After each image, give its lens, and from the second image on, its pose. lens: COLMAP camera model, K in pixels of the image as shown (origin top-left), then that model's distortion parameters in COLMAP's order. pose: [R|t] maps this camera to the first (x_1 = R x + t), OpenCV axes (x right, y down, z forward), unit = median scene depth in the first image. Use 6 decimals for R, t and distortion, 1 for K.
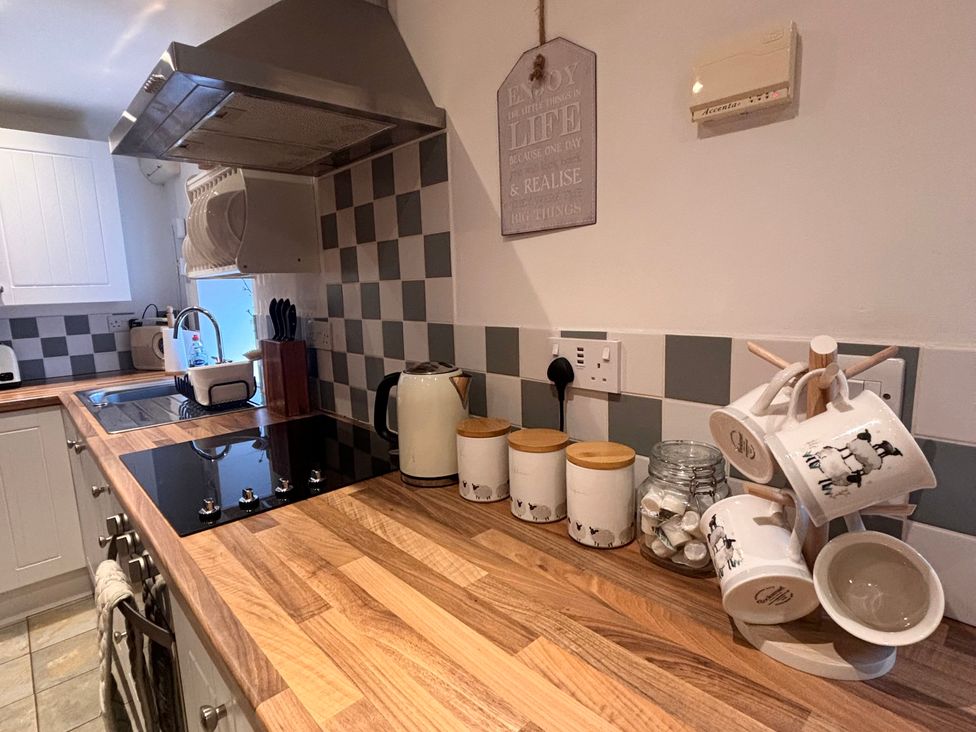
lens RADIAL K [[516.3, 0, 489.1], [0, 516.3, 367.2], [0, 0, 1]] dist [0.010406, 0.000524]
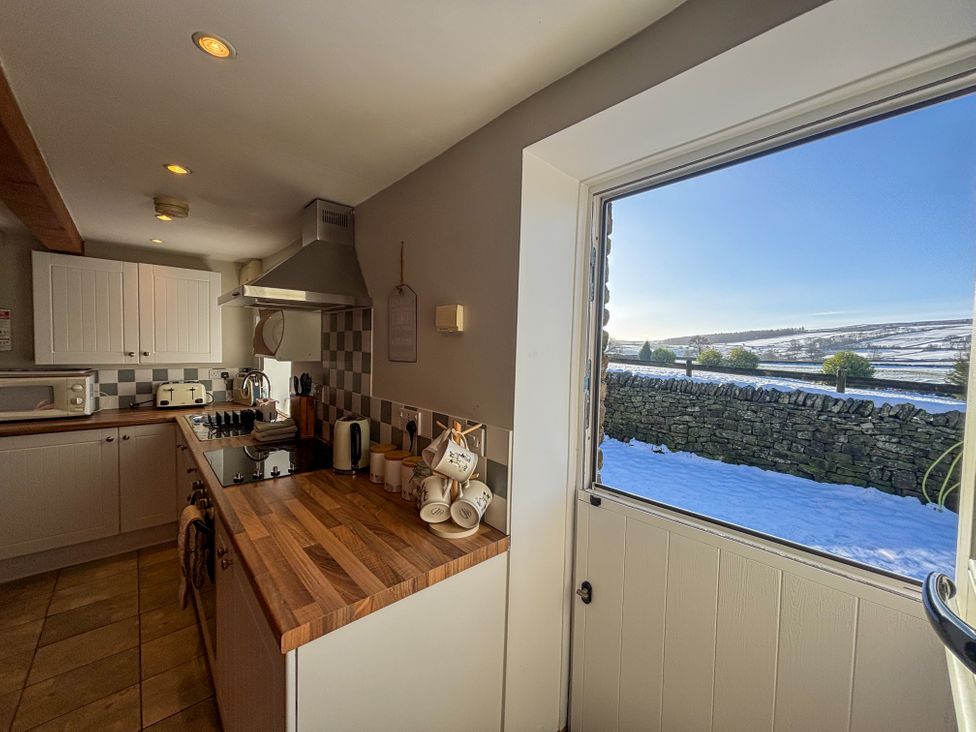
lens RADIAL K [[392.2, 0, 491.5], [0, 392.2, 363.4], [0, 0, 1]] dist [-0.003721, 0.000609]
pose [[0.998399, 0.055549, -0.010698, 0.468874], [-0.056384, 0.992480, -0.108647, -0.081880], [0.004583, 0.109076, 0.994023, -0.632060]]
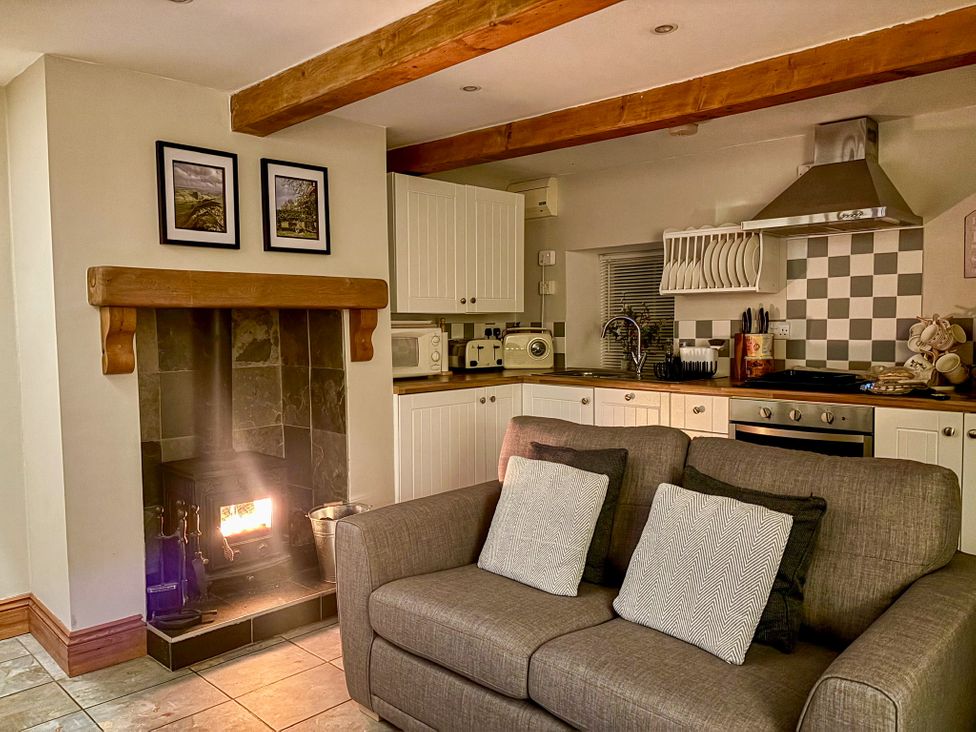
lens RADIAL K [[745.1, 0, 478.1], [0, 745.1, 374.0], [0, 0, 1]] dist [0.013839, -0.000051]
pose [[0.998969, 0.019316, 0.041081, -2.113052], [-0.015857, 0.996429, -0.082929, 0.446087], [-0.042537, 0.082192, 0.995708, -2.016755]]
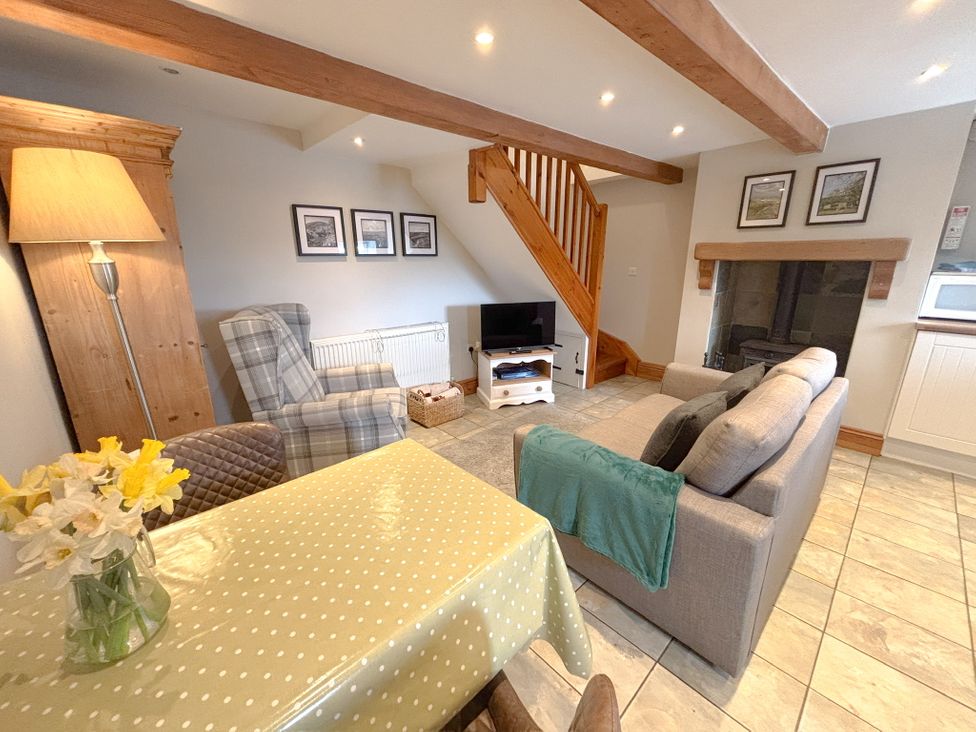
lens RADIAL K [[392.2, 0, 488.4], [0, 392.2, 364.3], [0, 0, 1]] dist [-0.003721, 0.000609]
pose [[-0.004542, 0.295418, -0.955357, -0.006675], [-0.146518, 0.944860, 0.292869, 0.145968], [0.989198, 0.141307, 0.038993, -1.141602]]
